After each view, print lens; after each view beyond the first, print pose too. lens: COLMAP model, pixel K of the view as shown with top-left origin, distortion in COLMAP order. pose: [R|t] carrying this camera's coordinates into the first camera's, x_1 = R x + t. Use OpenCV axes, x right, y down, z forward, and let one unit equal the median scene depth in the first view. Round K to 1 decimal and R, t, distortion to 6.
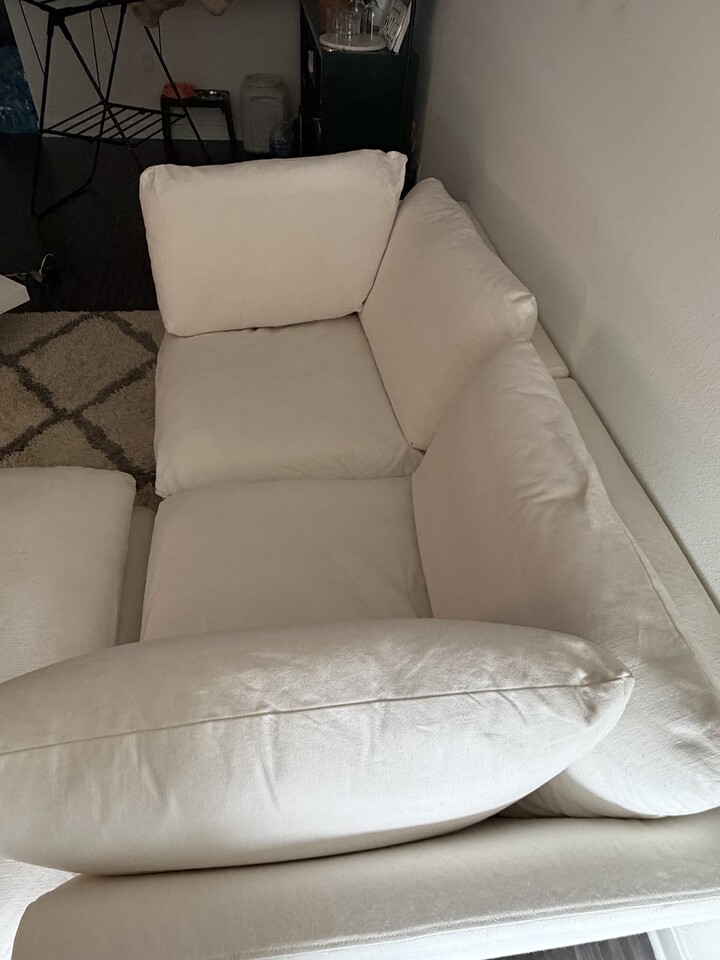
lens RADIAL K [[625.4, 0, 363.6], [0, 625.4, 471.5], [0, 0, 1]] dist [-0.002256, 0.001444]
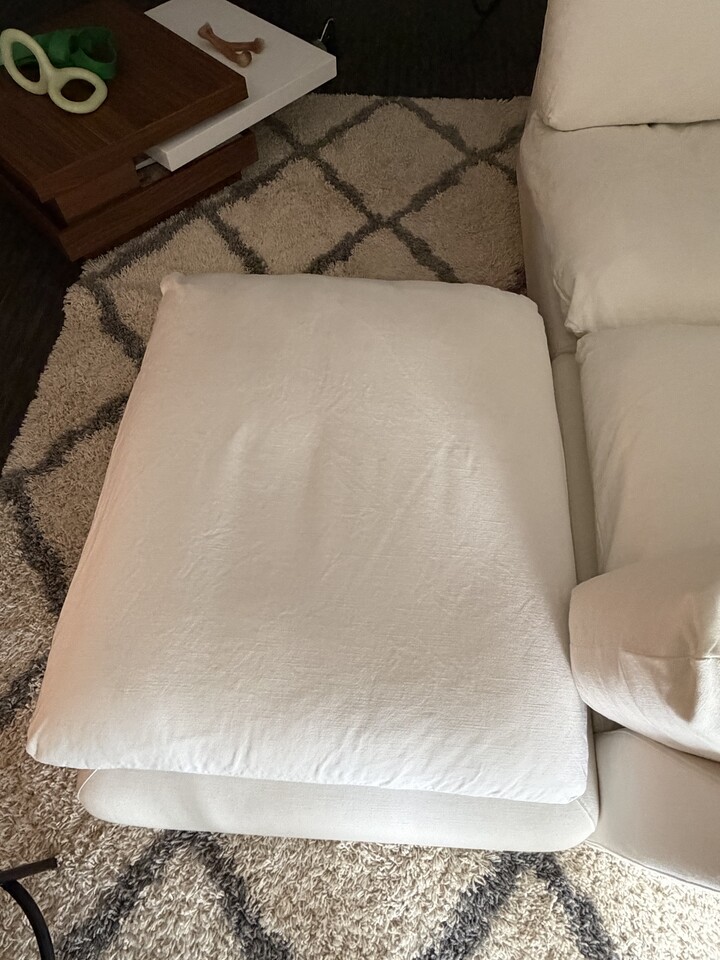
lens RADIAL K [[626.6, 0, 360.0], [0, 626.6, 480.0], [0, 0, 1]] dist [-0.002451, 0.001290]
pose [[0.978426, 0.139981, -0.151948, -0.345273], [-0.094520, 0.957286, 0.273256, 0.021889], [0.183708, -0.252999, 0.949865, 0.057142]]
